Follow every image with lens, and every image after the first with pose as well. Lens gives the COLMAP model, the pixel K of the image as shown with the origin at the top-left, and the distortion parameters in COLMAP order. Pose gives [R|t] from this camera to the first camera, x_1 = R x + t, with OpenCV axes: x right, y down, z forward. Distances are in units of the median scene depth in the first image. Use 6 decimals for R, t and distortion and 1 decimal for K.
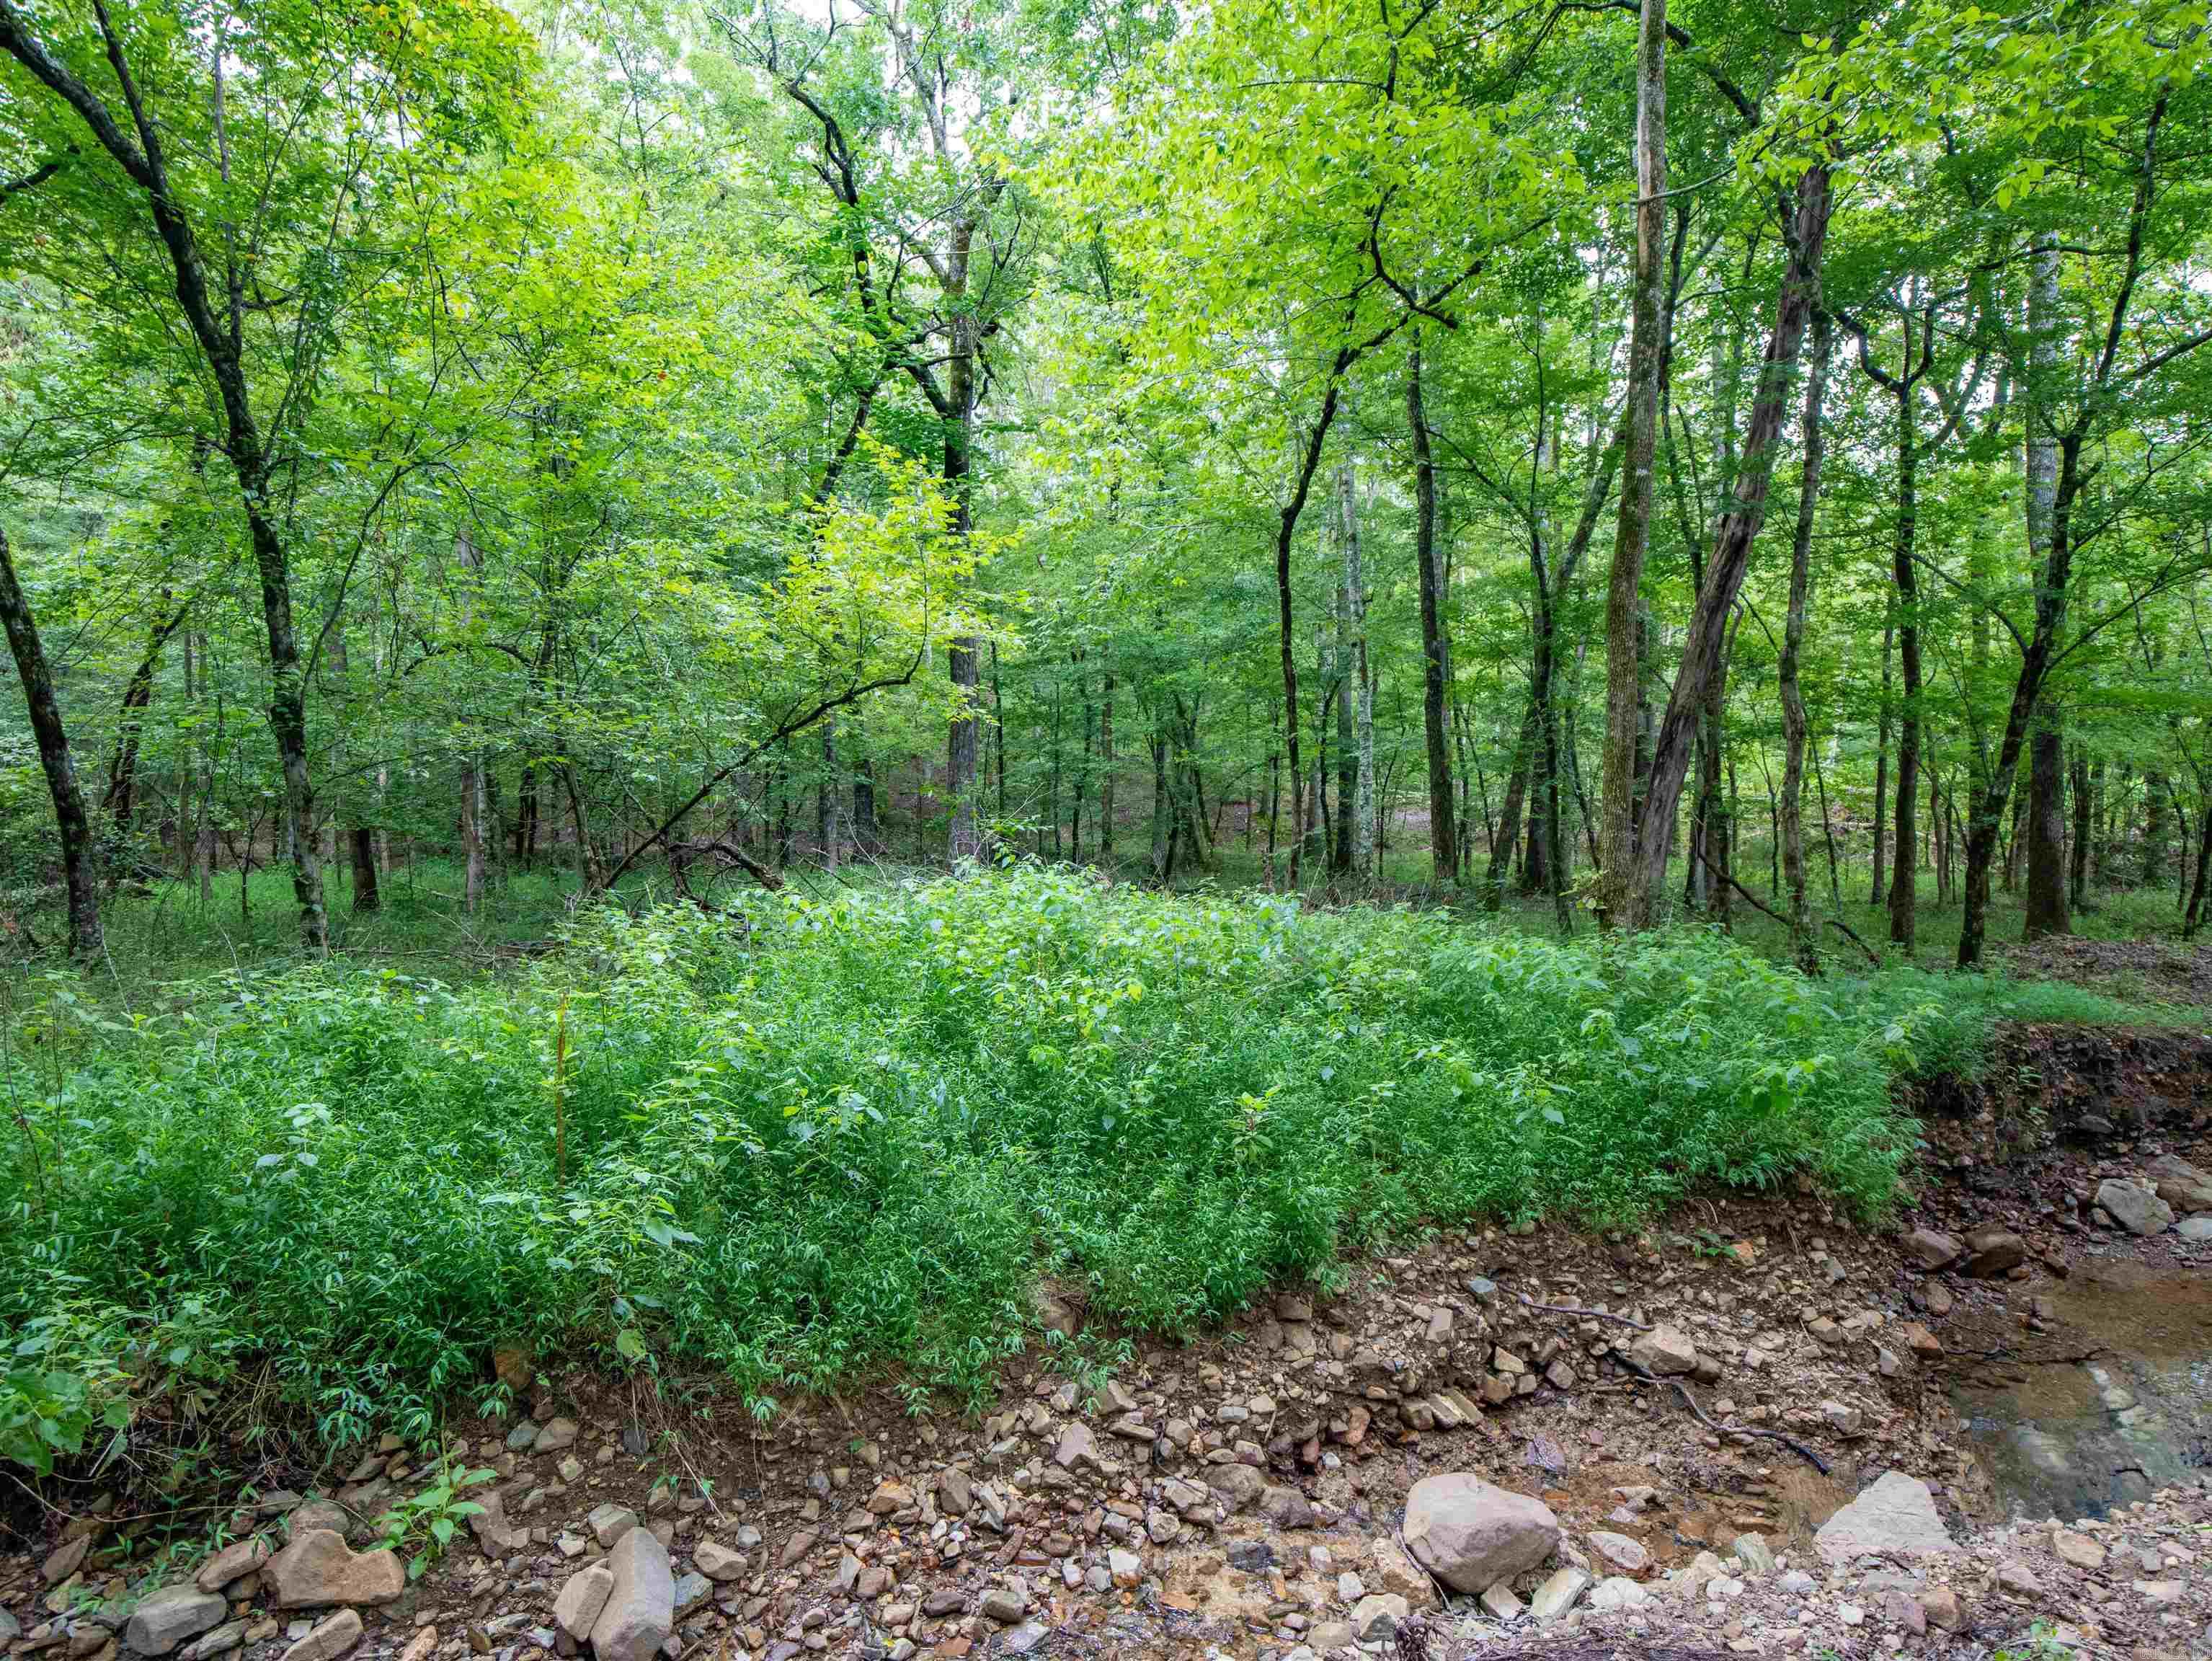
lens RADIAL K [[1018.6, 0, 1106.0], [0, 1018.6, 830.5], [0, 0, 1]] dist [-0.033361, 0.005785]
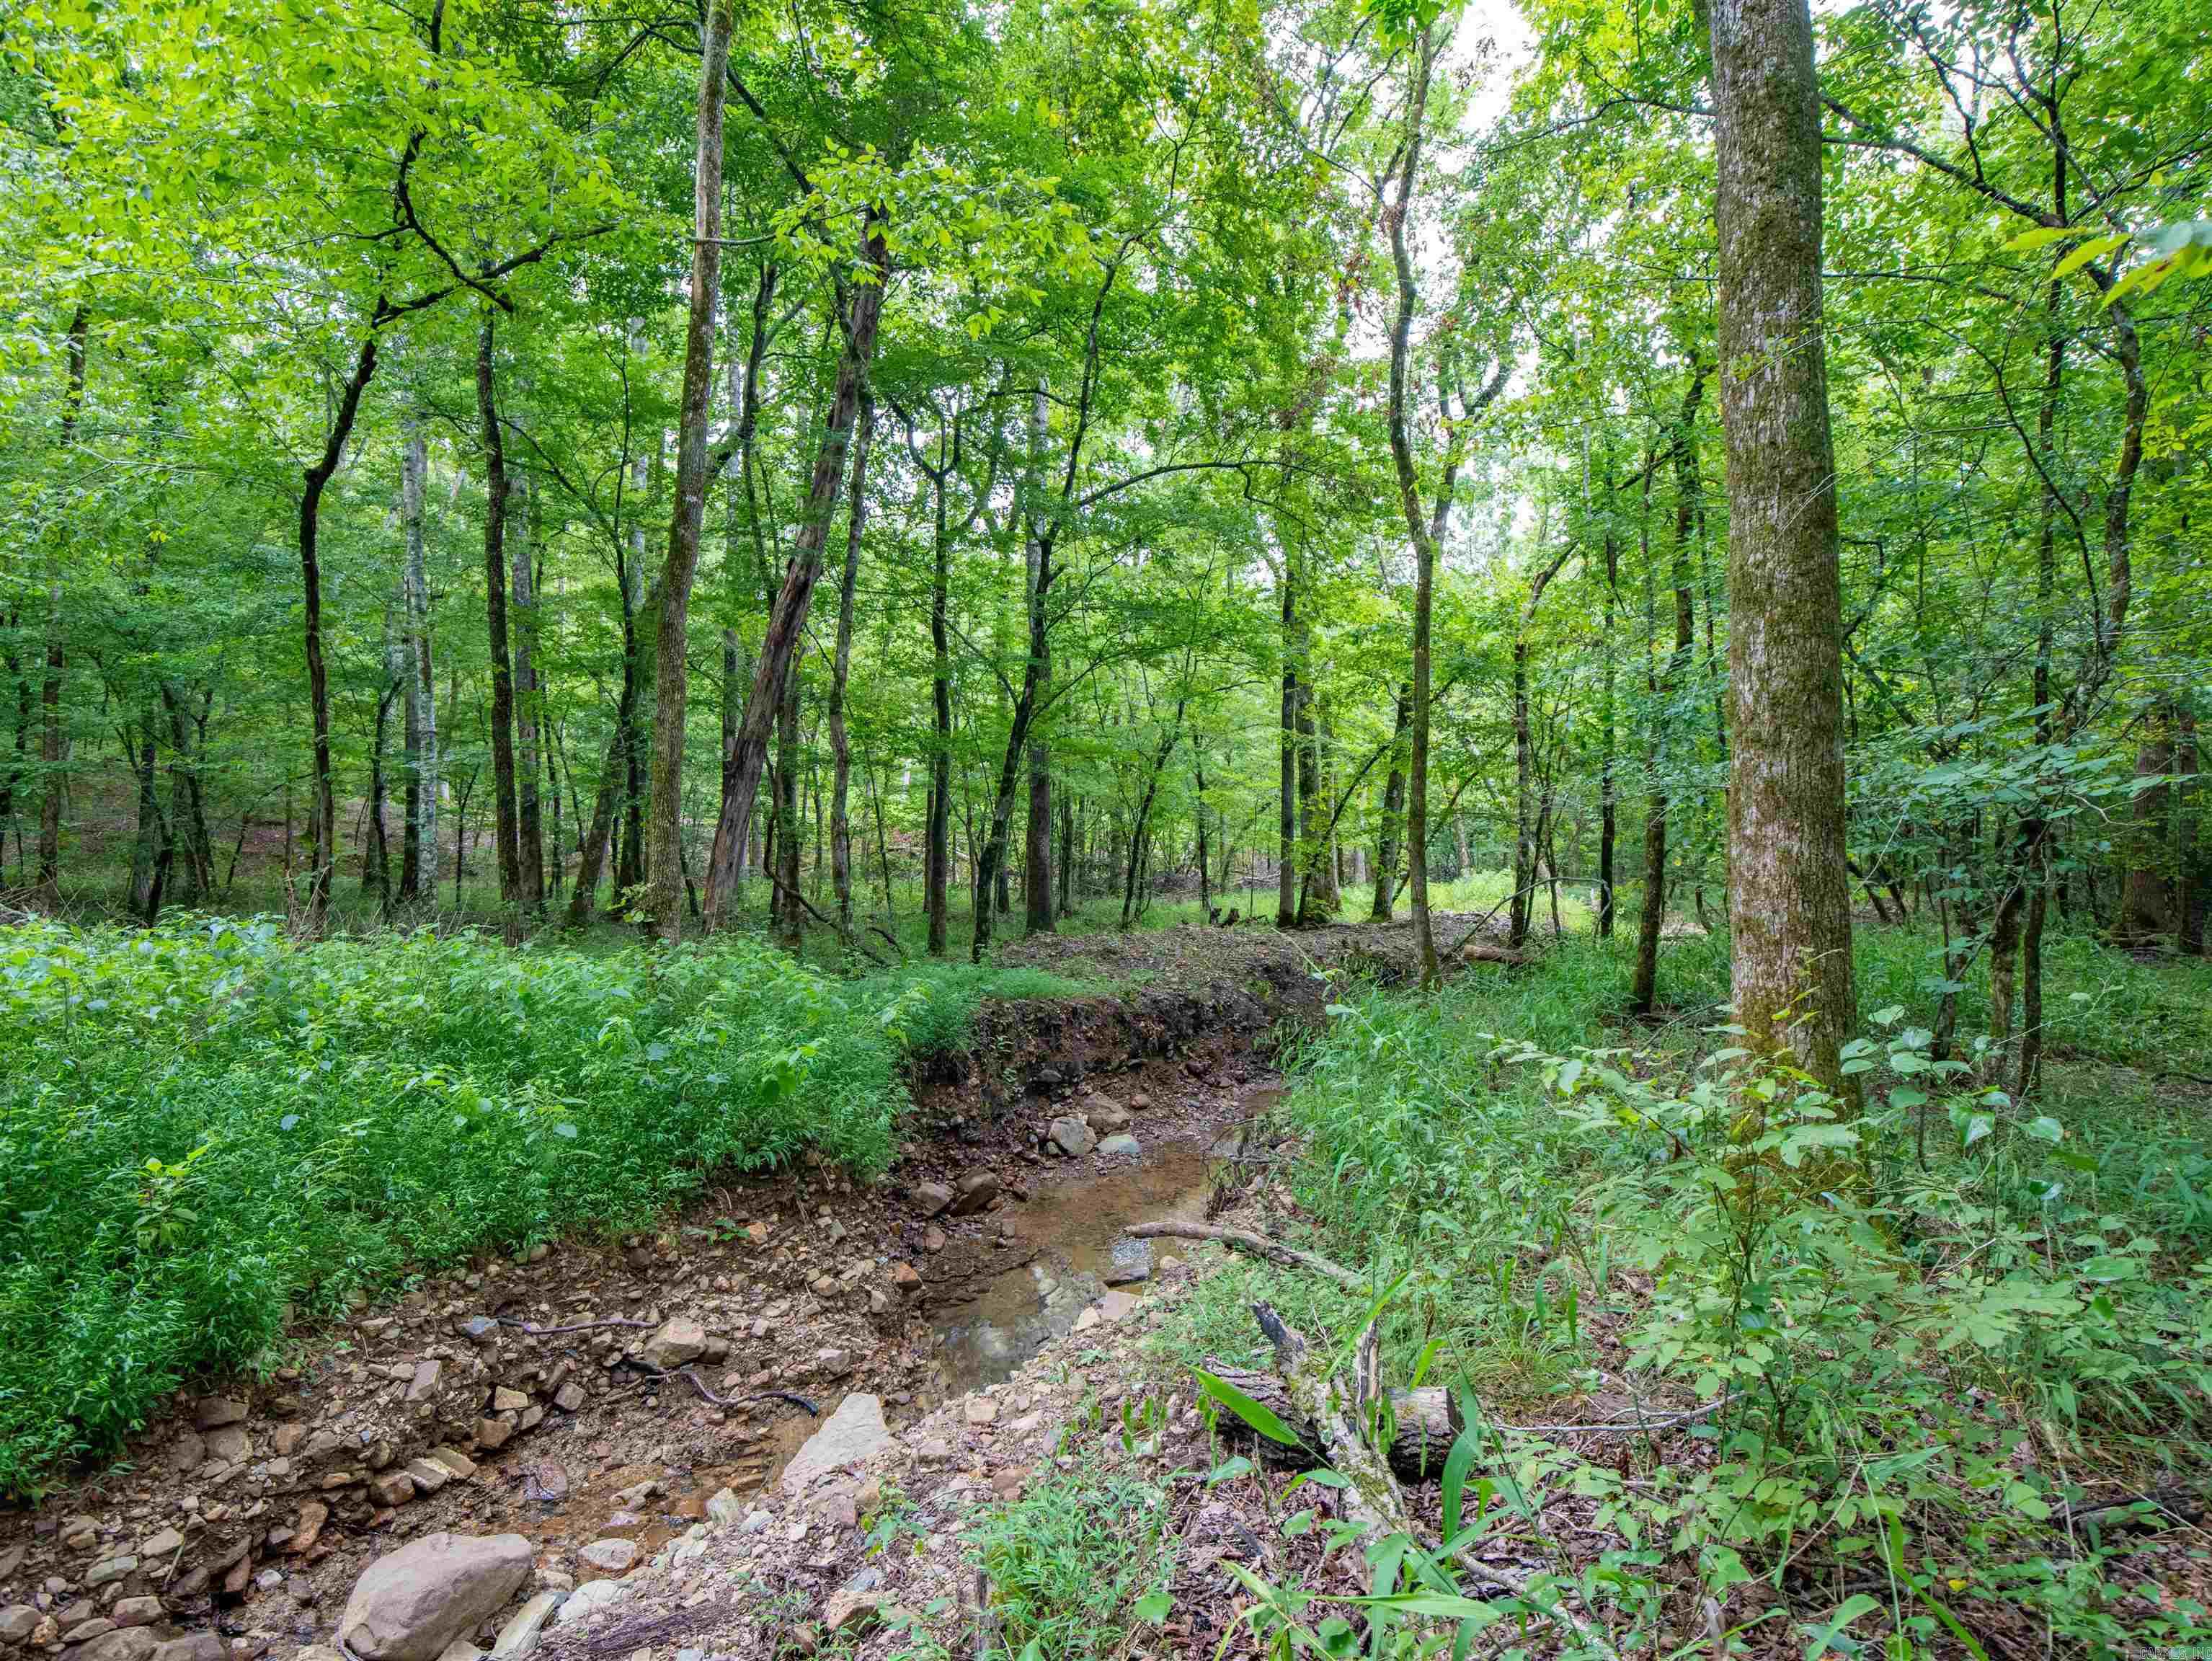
lens RADIAL K [[1039.8, 0, 1107.4], [0, 1039.8, 869.7], [0, 0, 1]] dist [-0.038062, 0.008054]
pose [[0.781991, -0.002156, 0.623287, 0.244345], [0.015497, 0.999752, -0.015984, 0.058413], [-0.623098, 0.022159, 0.781830, -0.101188]]
